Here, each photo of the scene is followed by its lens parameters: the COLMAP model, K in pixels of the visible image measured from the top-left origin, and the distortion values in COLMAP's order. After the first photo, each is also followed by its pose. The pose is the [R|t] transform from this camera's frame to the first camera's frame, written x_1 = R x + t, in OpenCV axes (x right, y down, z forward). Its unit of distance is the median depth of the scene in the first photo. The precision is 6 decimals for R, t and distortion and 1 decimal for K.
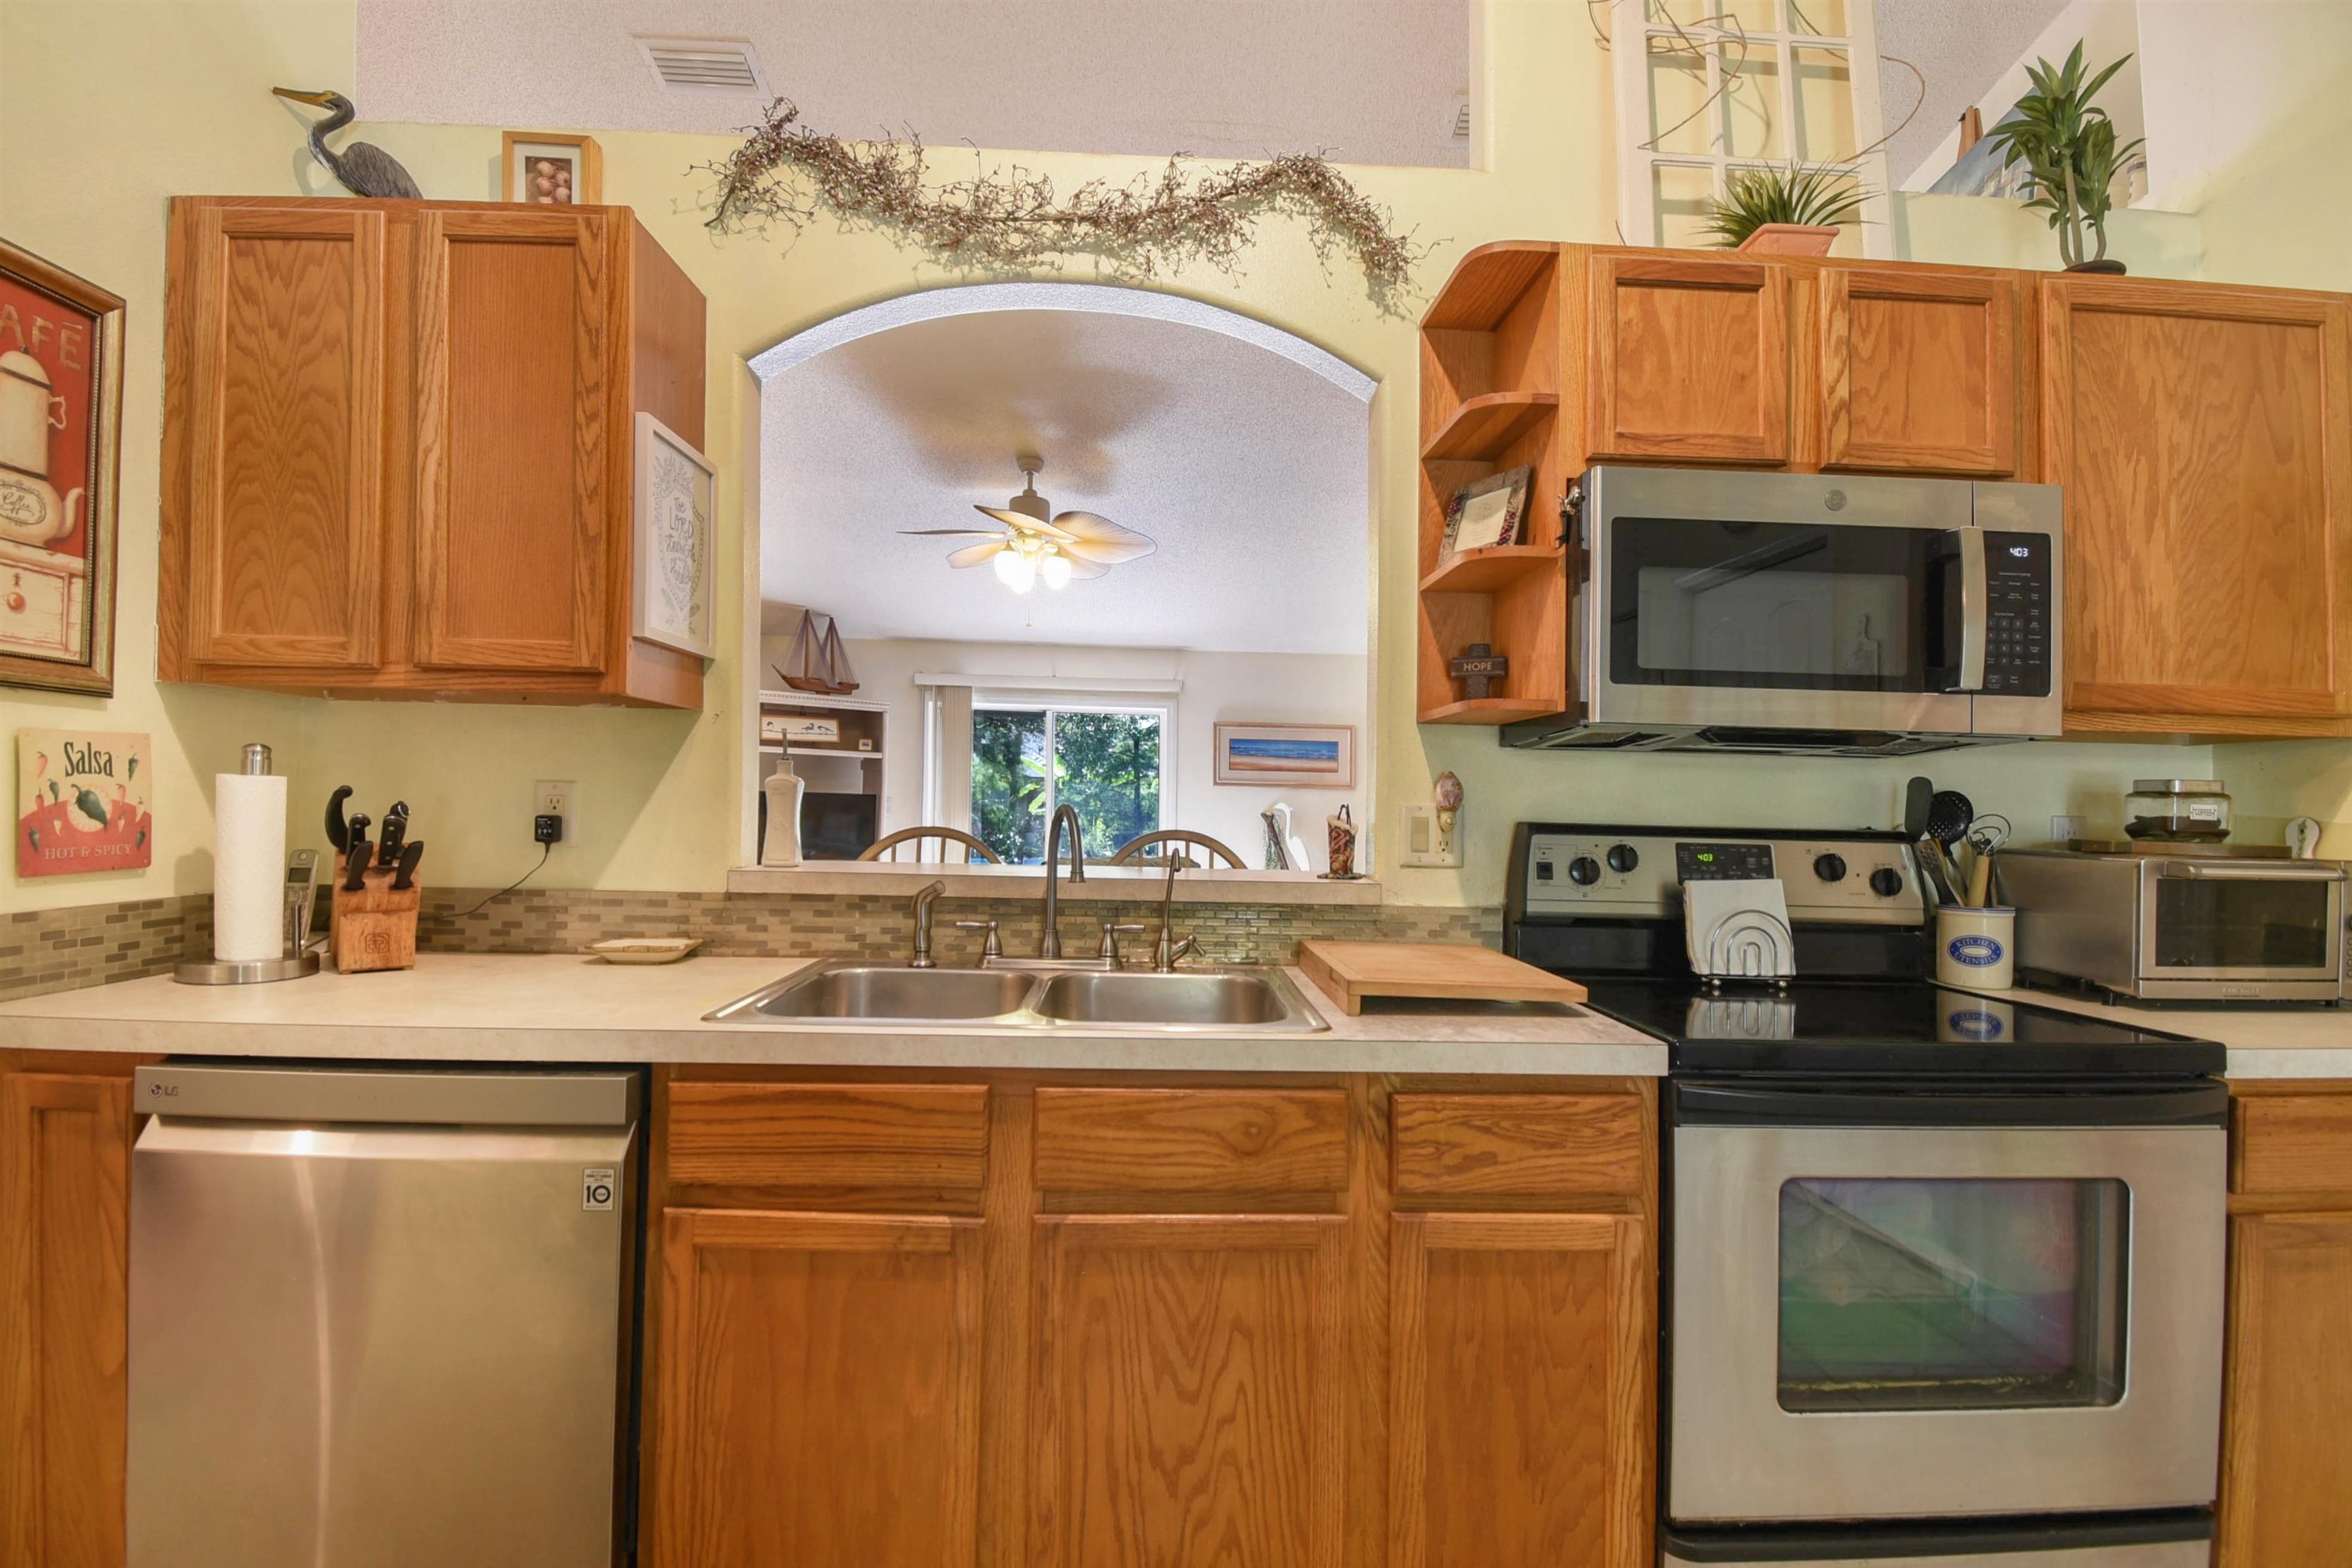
lens RADIAL K [[1058.2, 0, 1183.2], [0, 1058.2, 792.6], [0, 0, 1]] dist [-0.010045, -0.005710]
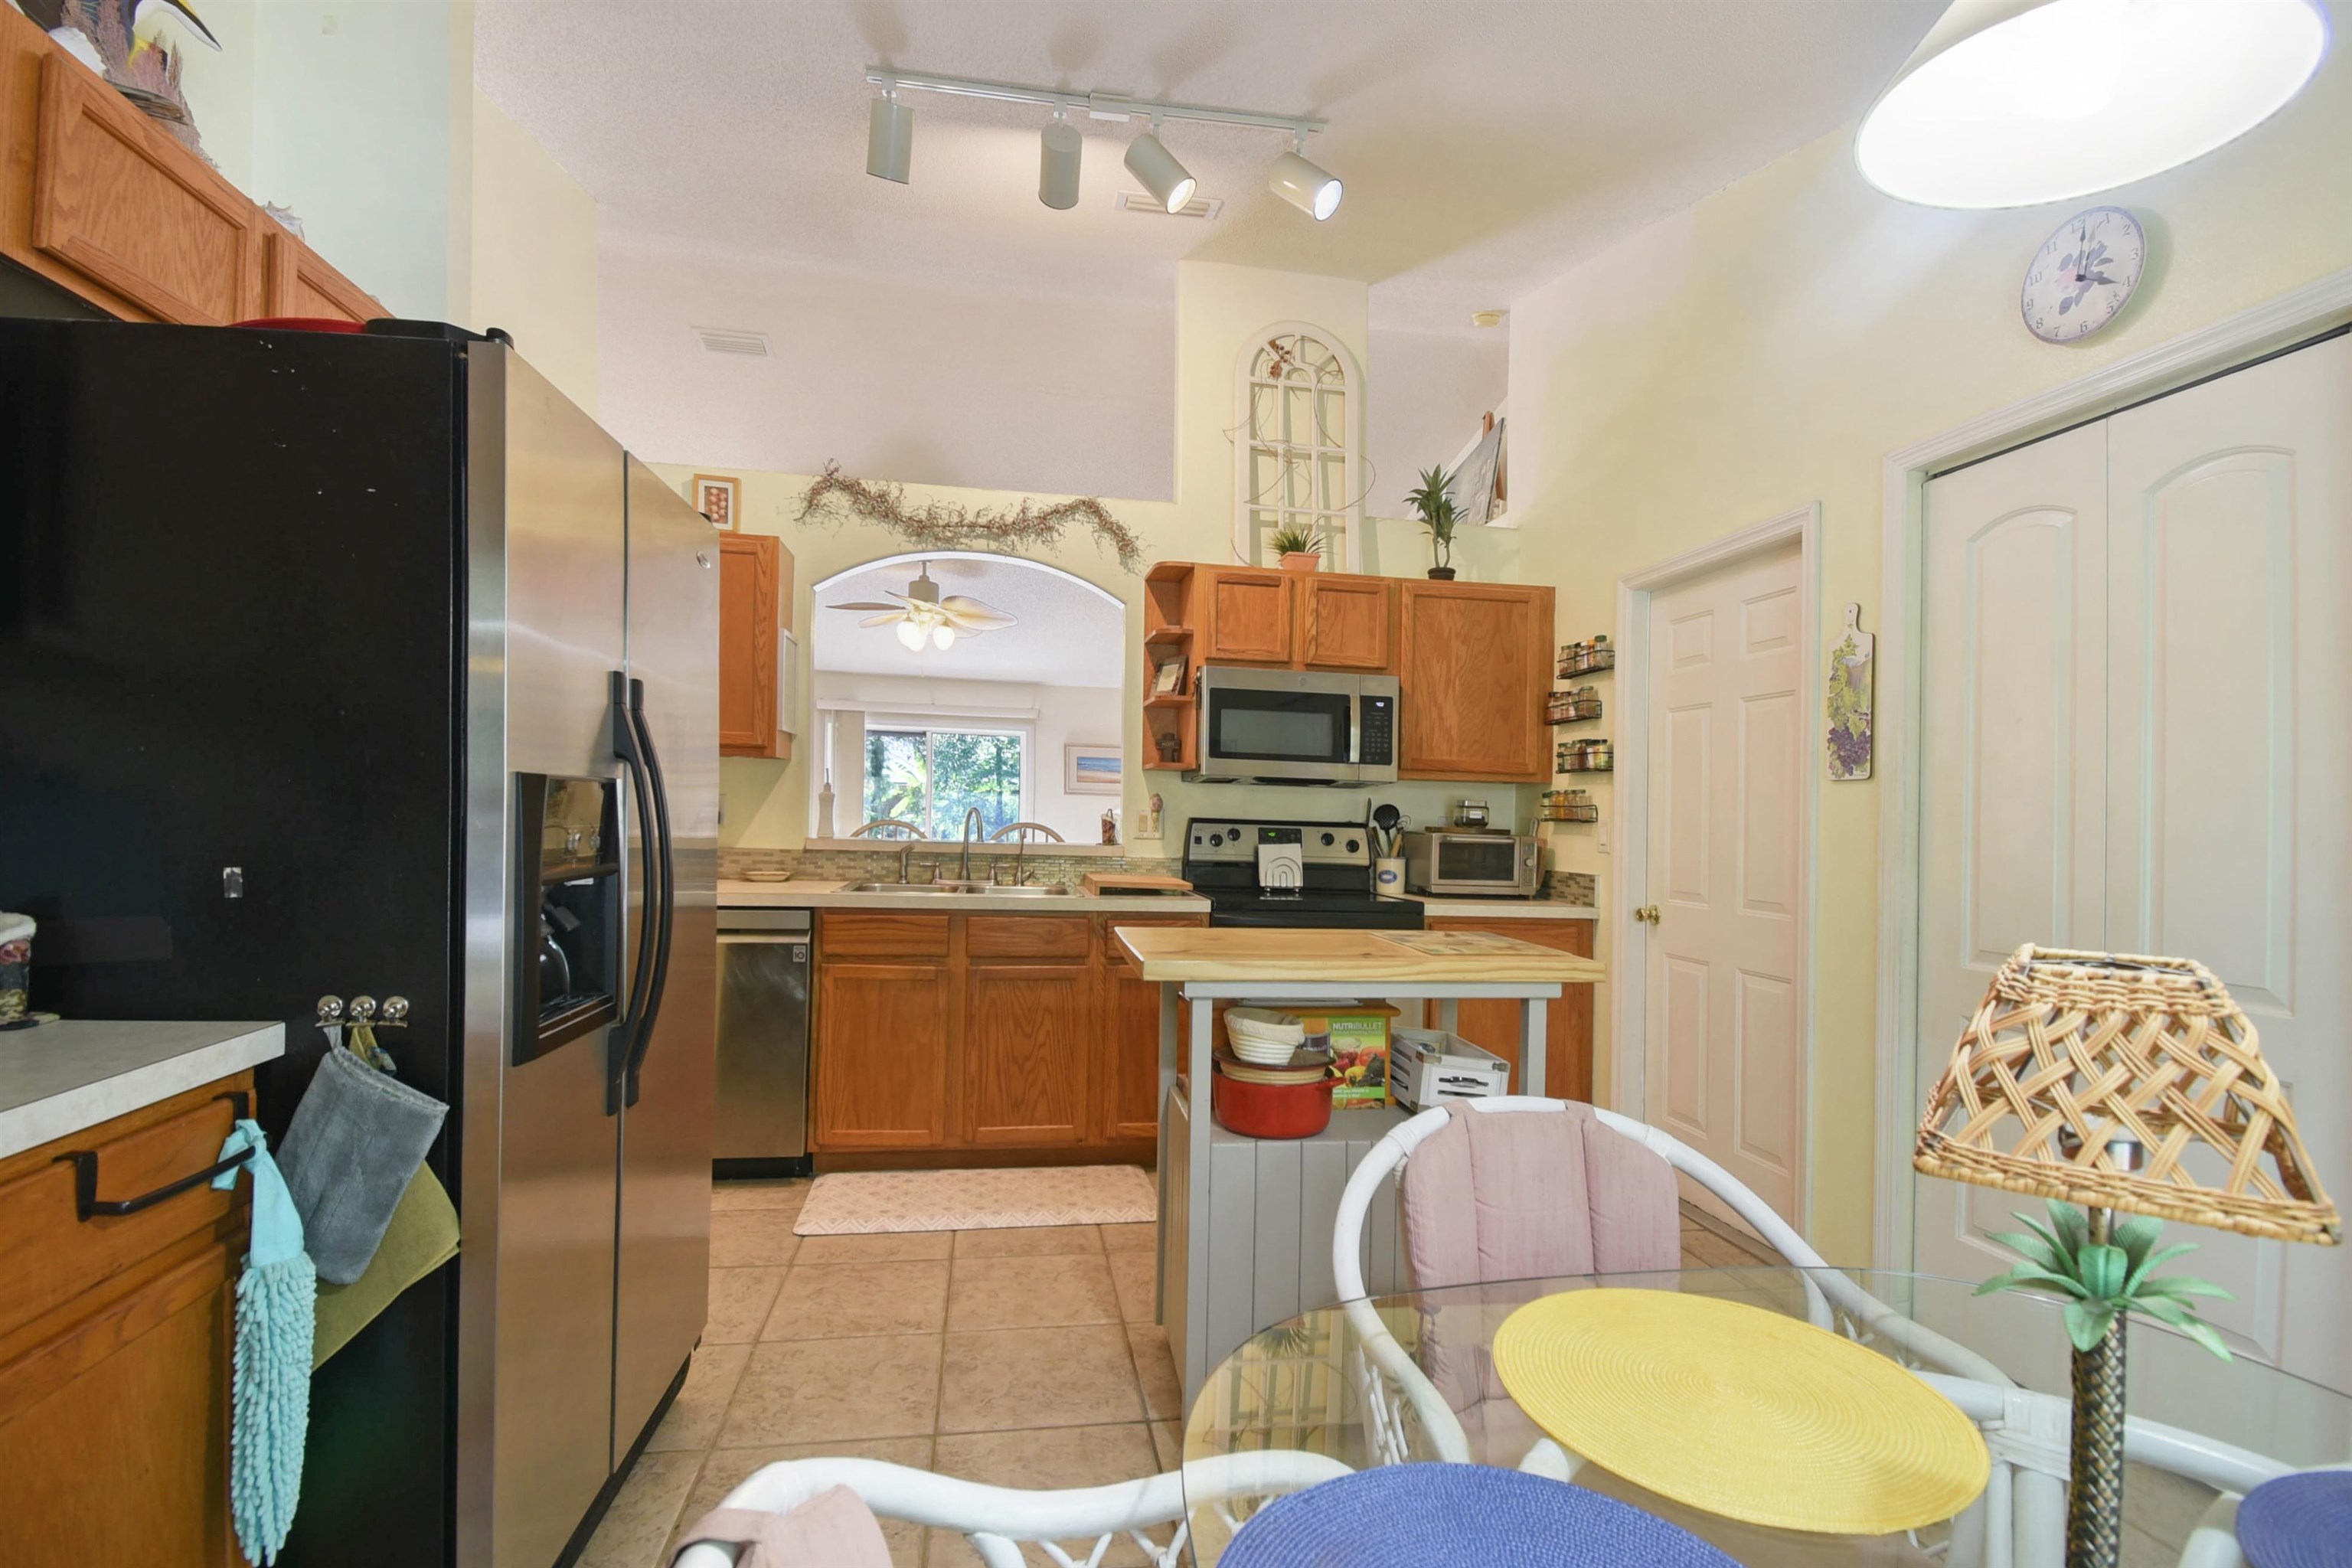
lens RADIAL K [[1058.2, 0, 1132.4], [0, 1058.2, 844.8], [0, 0, 1]] dist [-0.010045, -0.005710]
pose [[0.996587, 0.004969, 0.082401, 0.034028], [-0.008479, 0.999069, 0.042292, -0.006550], [-0.082114, -0.042846, 0.995702, -1.179119]]
